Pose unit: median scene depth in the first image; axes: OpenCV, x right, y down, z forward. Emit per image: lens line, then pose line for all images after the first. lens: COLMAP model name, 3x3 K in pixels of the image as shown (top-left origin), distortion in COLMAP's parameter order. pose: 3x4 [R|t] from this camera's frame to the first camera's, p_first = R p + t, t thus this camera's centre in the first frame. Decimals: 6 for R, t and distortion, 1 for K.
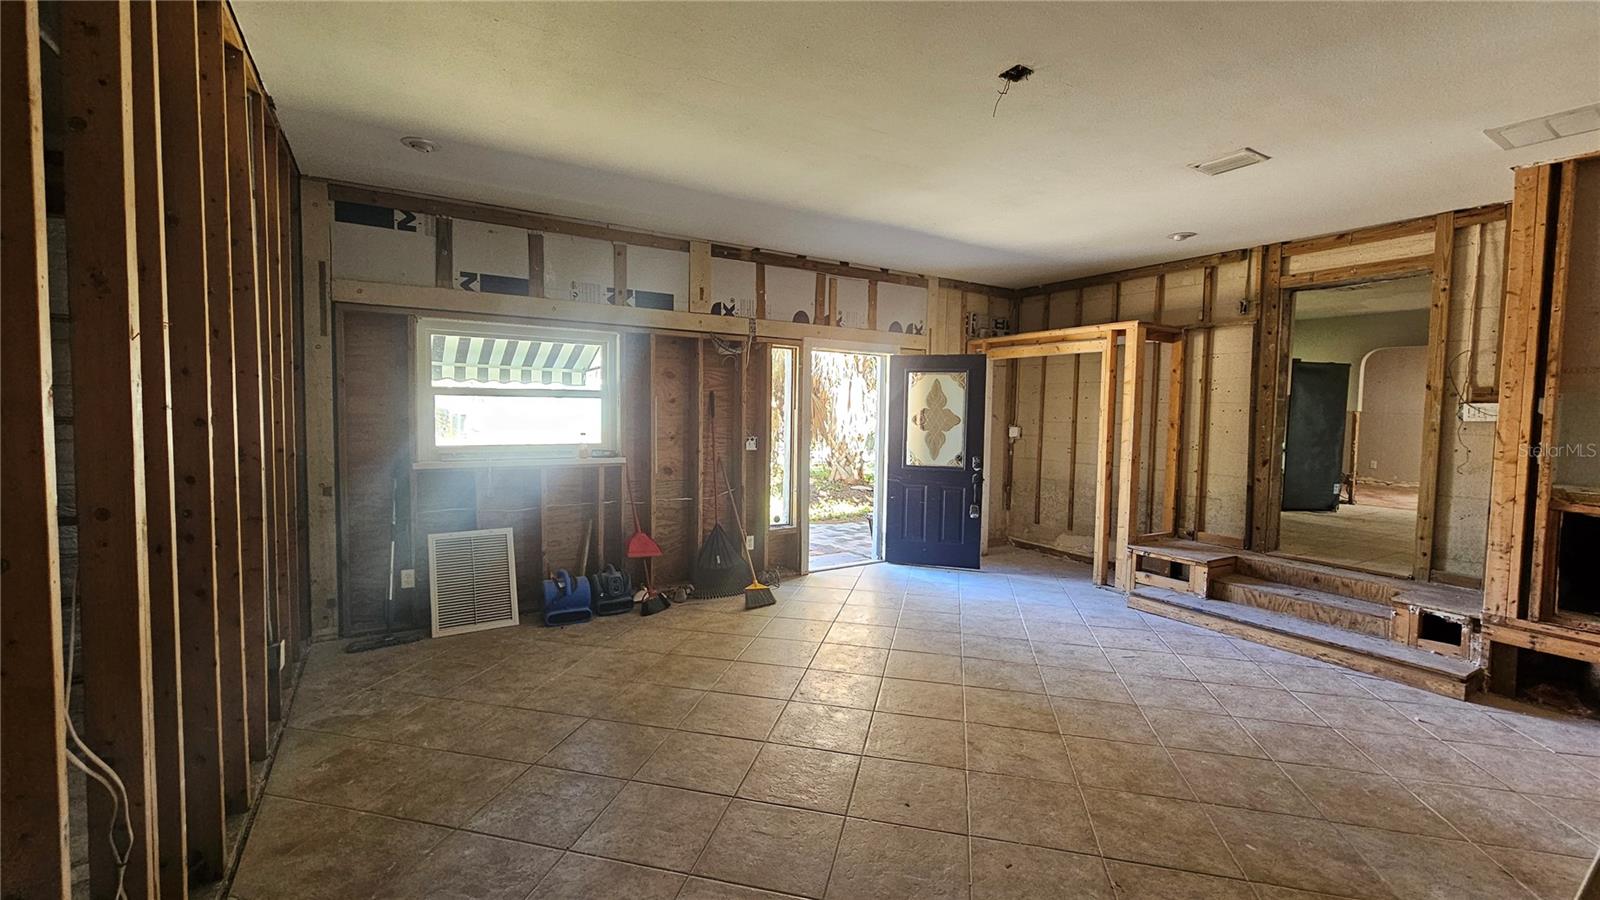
lens RADIAL K [[655.9, 0, 797.6], [0, 655.9, 449.0], [0, 0, 1]] dist [-0.001591, -0.000038]
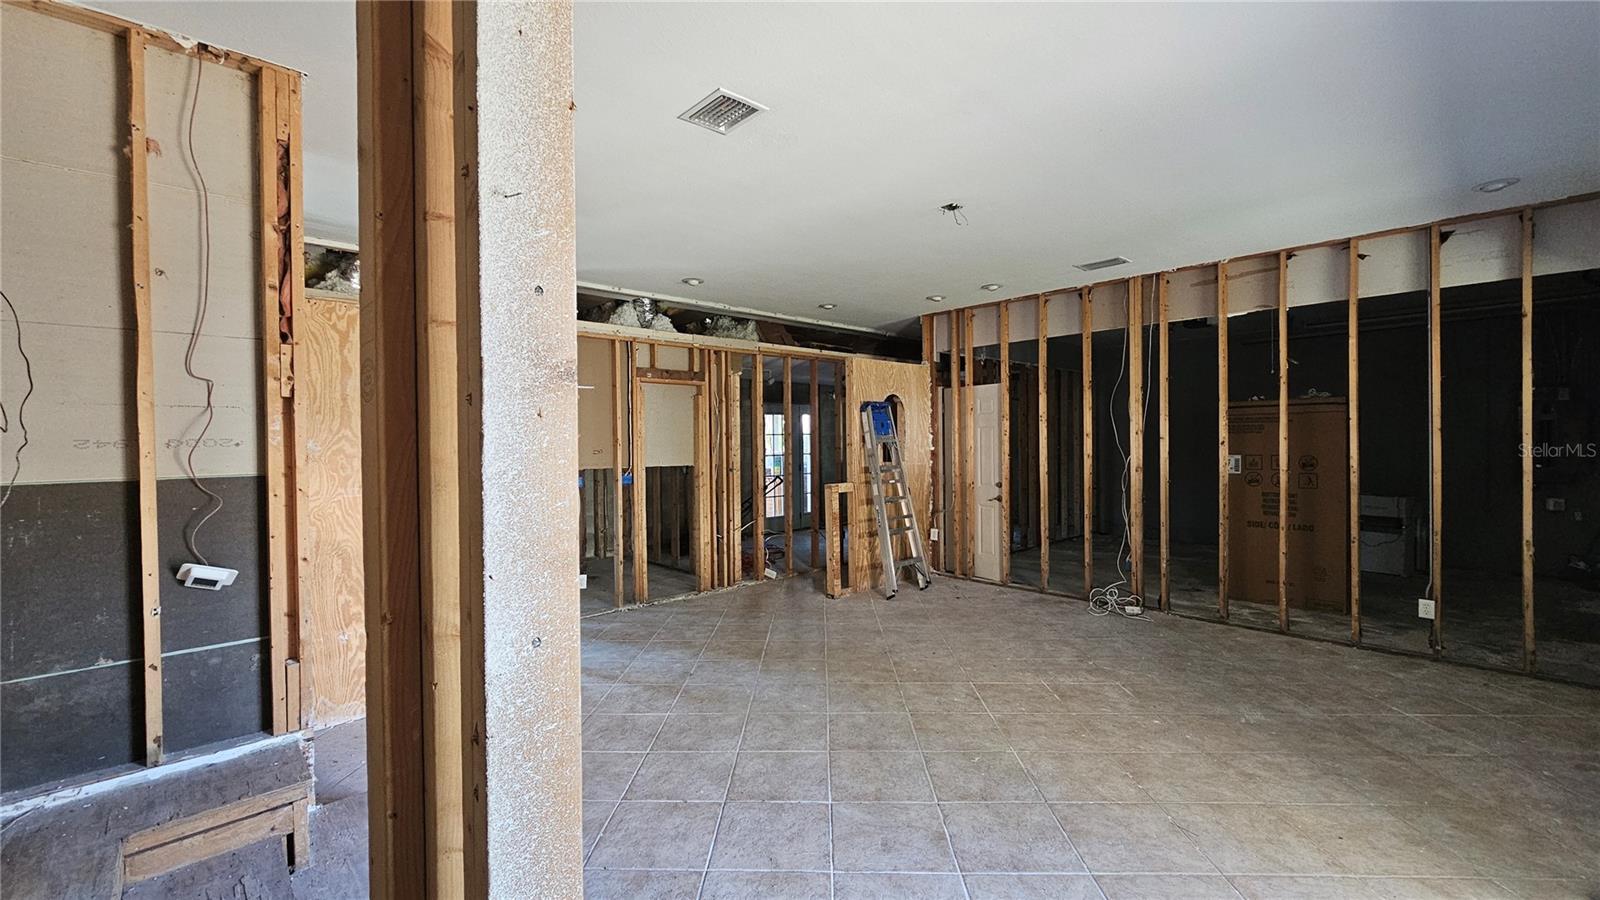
lens RADIAL K [[655.9, 0, 796.4], [0, 655.9, 446.4], [0, 0, 1]] dist [-0.001591, -0.000038]
pose [[-0.980235, -0.004539, -0.197783, 0.501576], [-0.017060, 0.997952, 0.061650, -0.062459], [0.197098, 0.063806, -0.978305, 1.250433]]
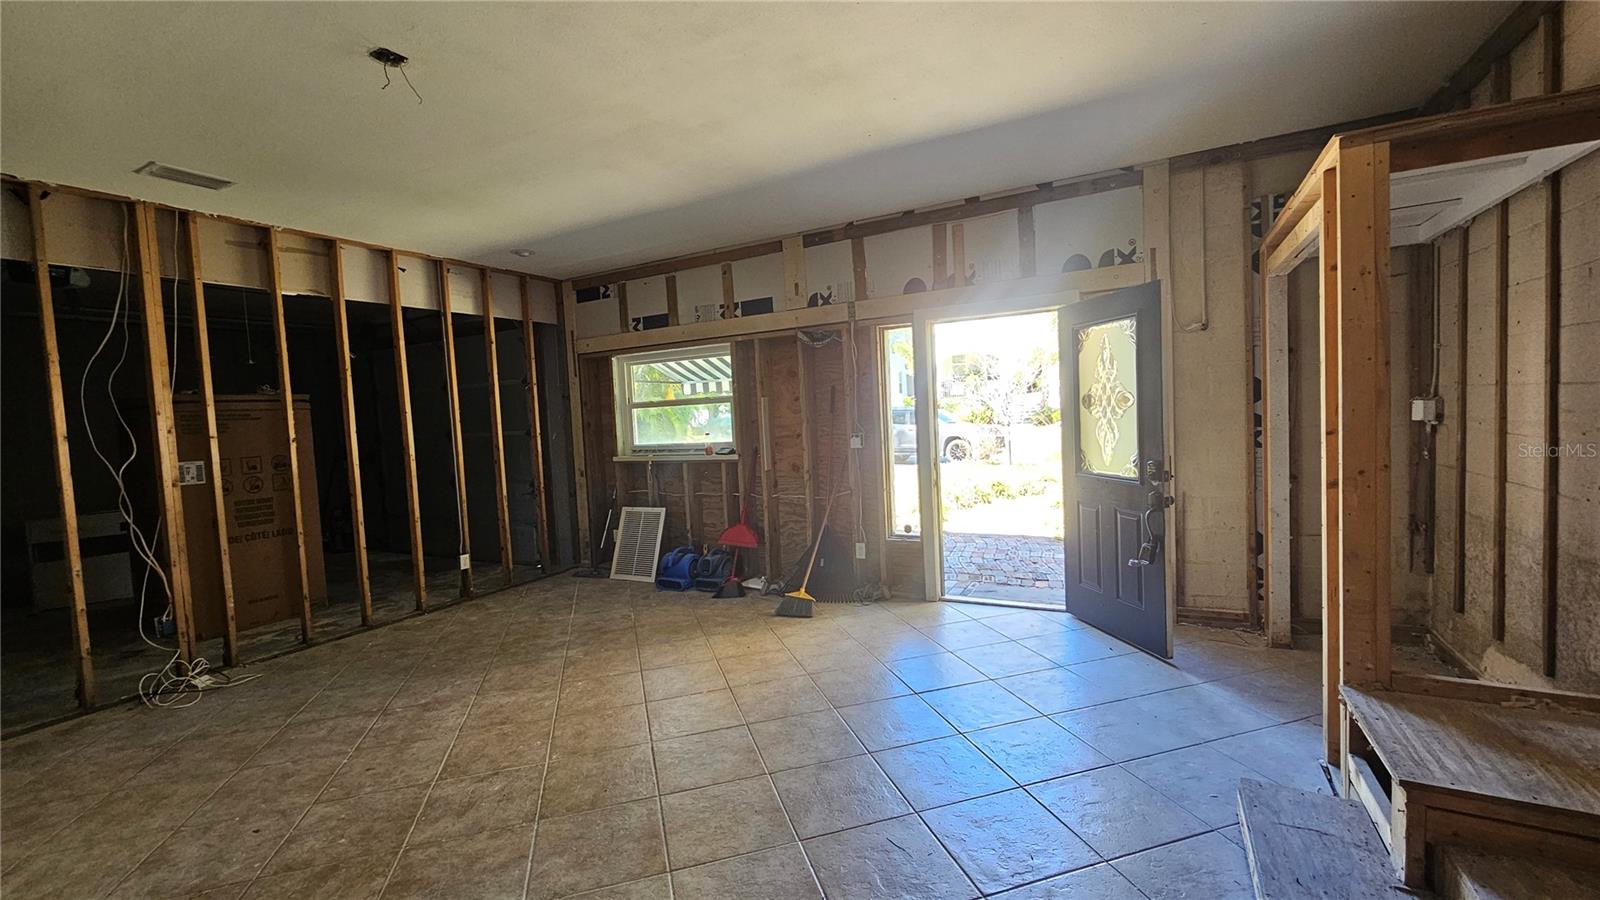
lens RADIAL K [[655.9, 0, 797.3], [0, 655.9, 449.0], [0, 0, 1]] dist [-0.001591, -0.000038]
pose [[0.495464, 0.008093, -0.868591, 0.747166], [0.007818, 0.999875, 0.013776, -0.011177], [0.868594, -0.013616, 0.495338, 0.537753]]
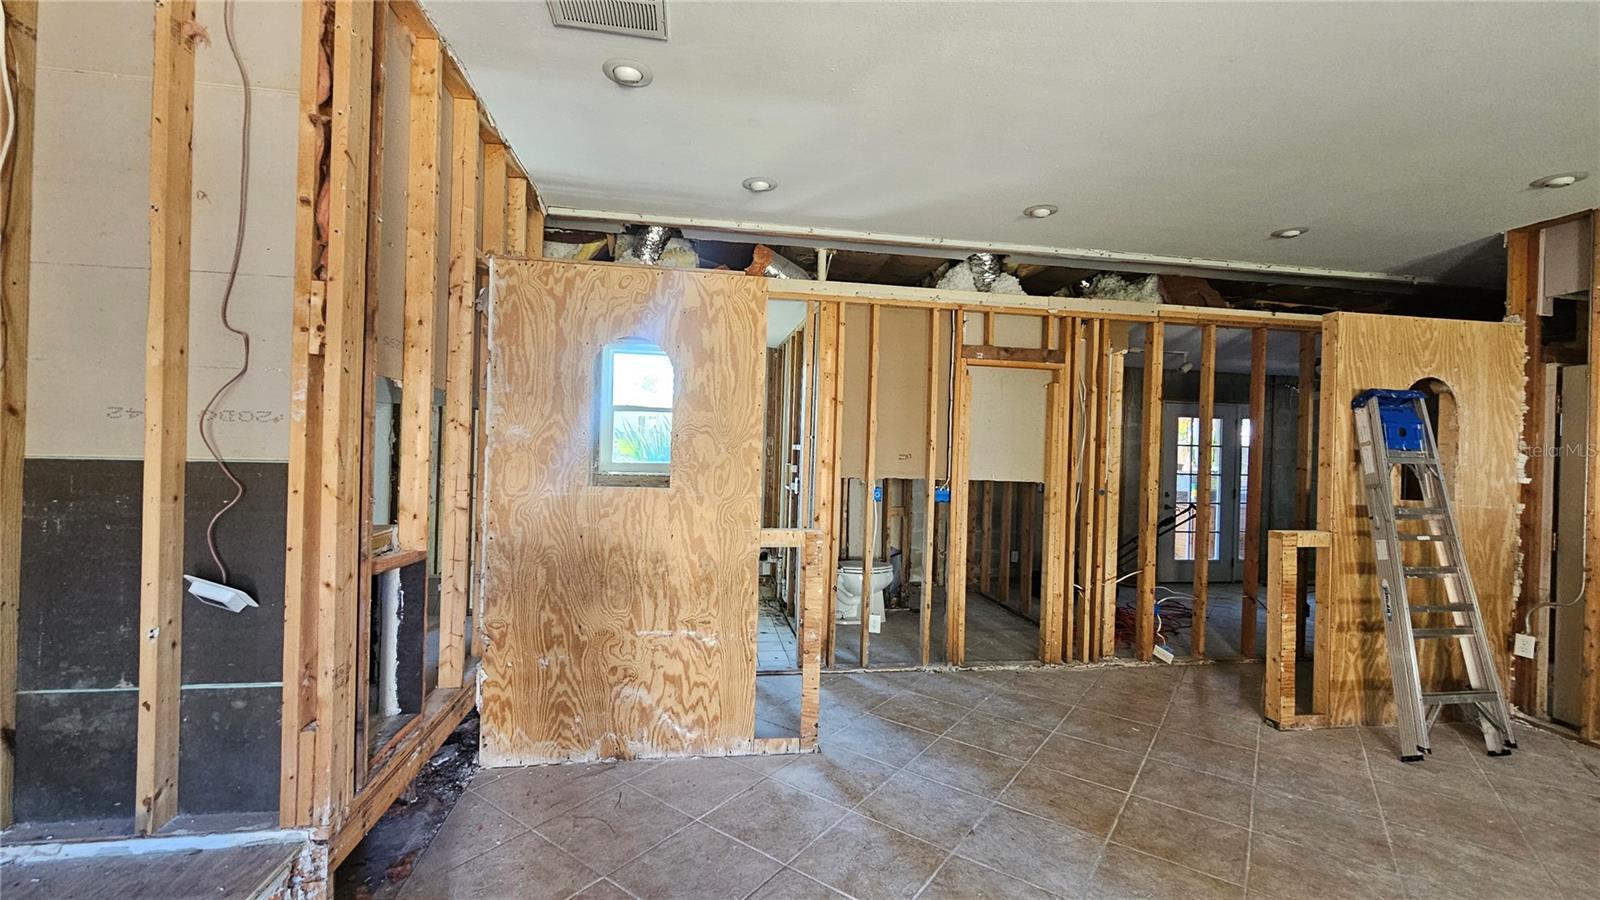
lens RADIAL K [[655.9, 0, 799.5], [0, 655.9, 445.5], [0, 0, 1]] dist [-0.001591, -0.000038]
pose [[-0.921051, -0.045731, 0.386747, 0.408003], [-0.023276, 0.997770, 0.062551, -0.042927], [-0.388745, 0.048611, -0.920062, 0.927229]]
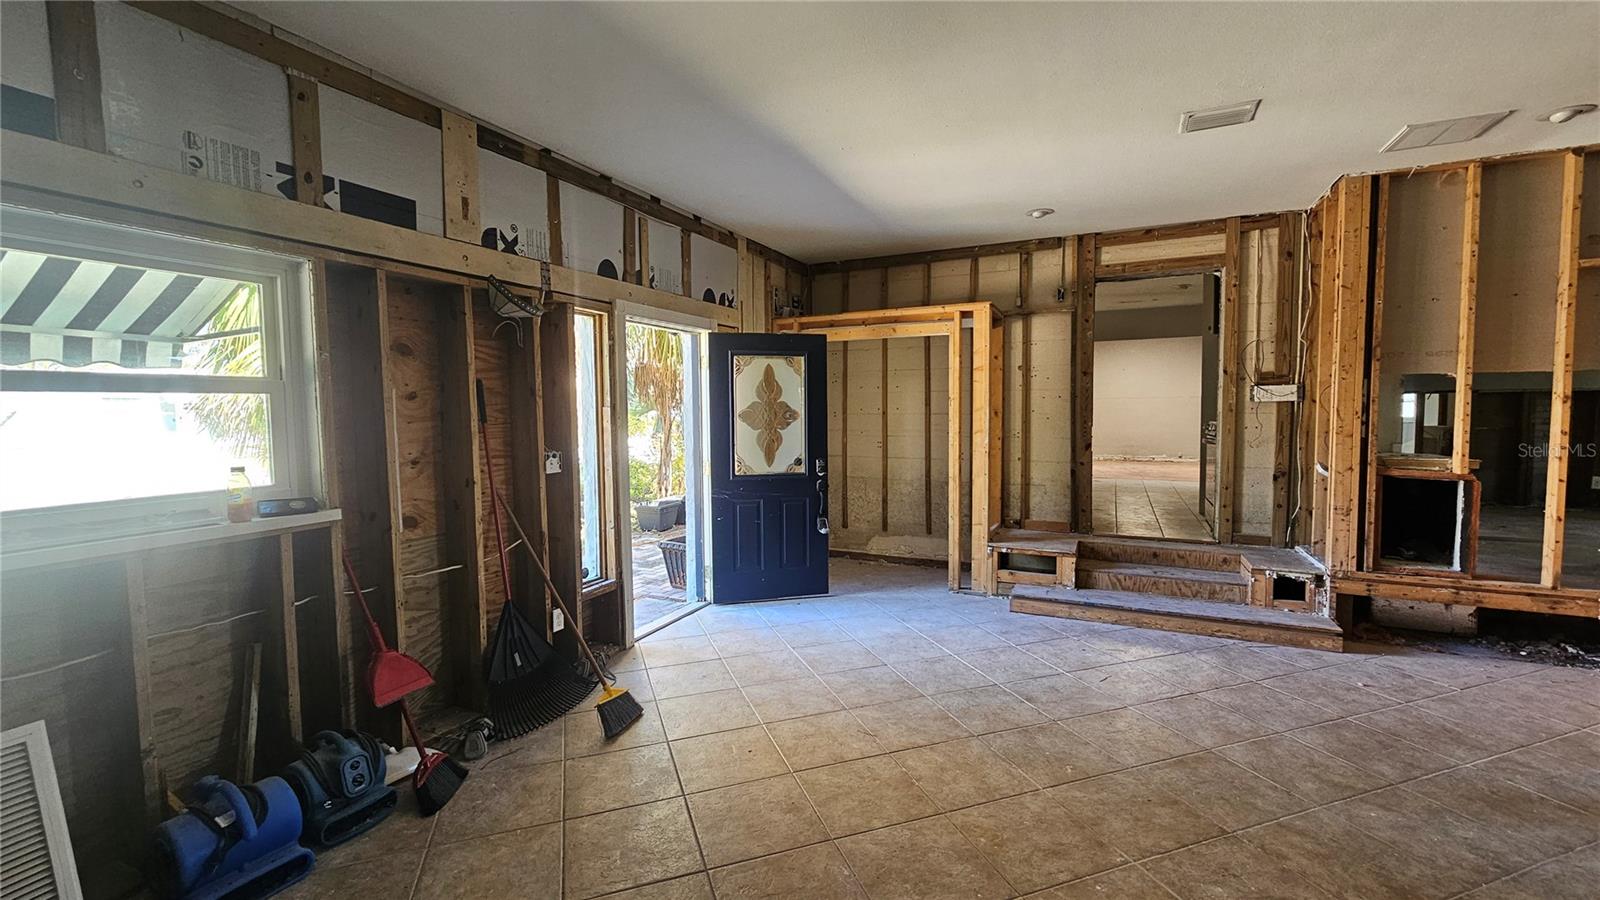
lens RADIAL K [[655.9, 0, 797.4], [0, 655.9, 449.3], [0, 0, 1]] dist [-0.001591, -0.000038]
pose [[0.844140, -0.059238, 0.532840, -0.230267], [0.055464, 0.998193, 0.023105, -0.024950], [-0.533246, 0.010049, 0.845901, 0.382912]]
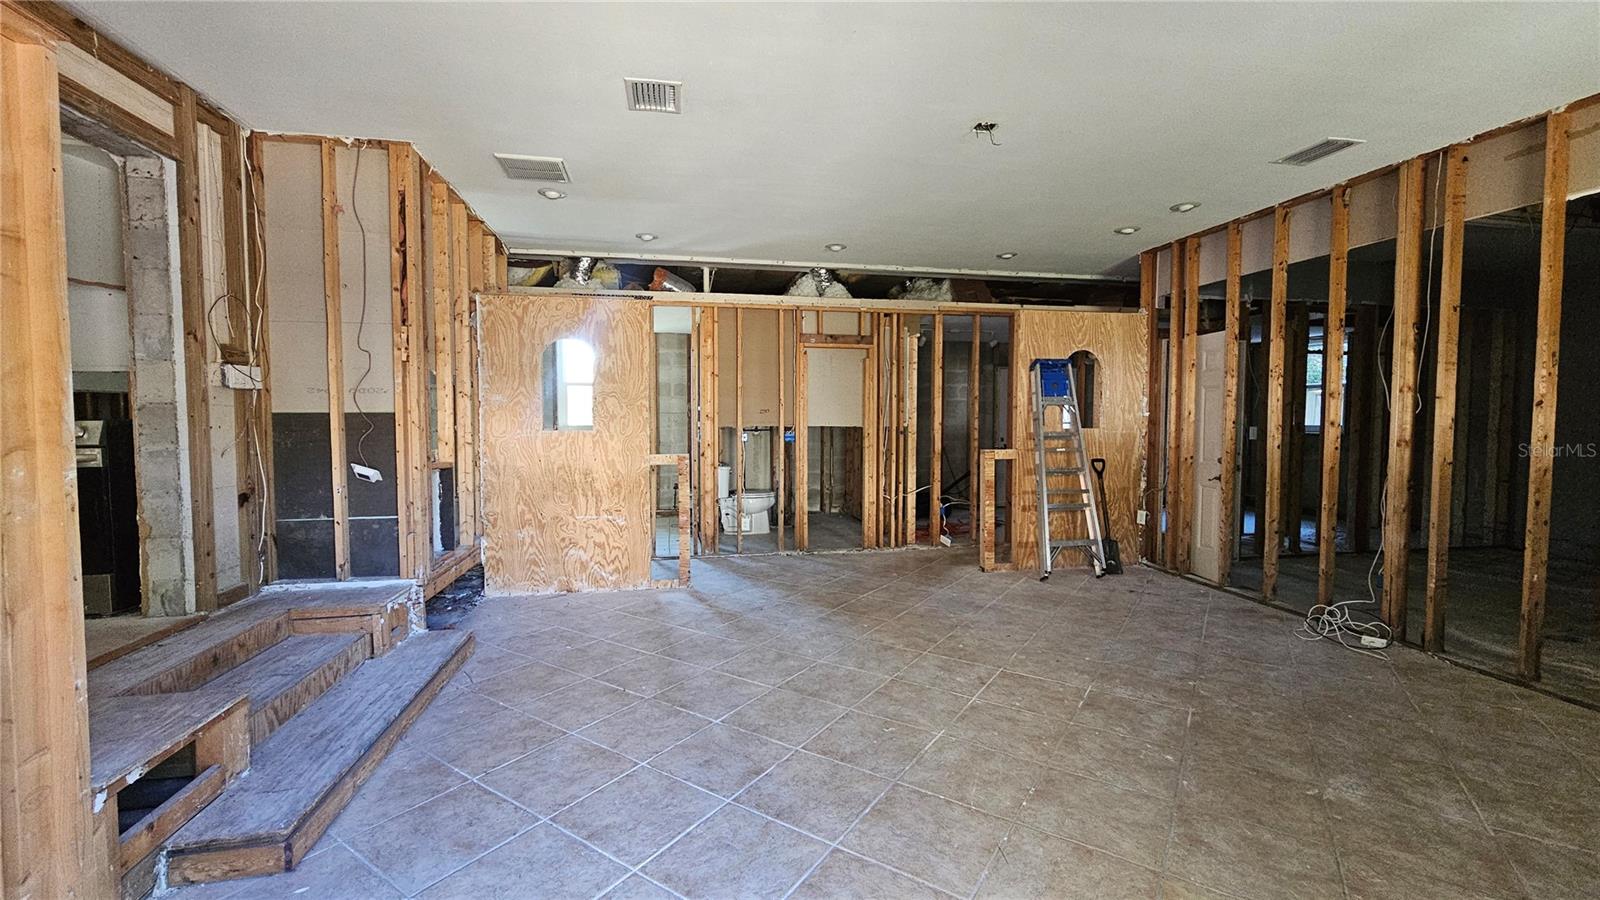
lens RADIAL K [[655.9, 0, 797.5], [0, 655.9, 447.7], [0, 0, 1]] dist [-0.001591, -0.000038]
pose [[-0.935565, -0.035966, 0.351318, 0.105918], [0.002293, 0.994161, 0.107882, -0.044664], [-0.353147, 0.101737, -0.930020, 1.242179]]
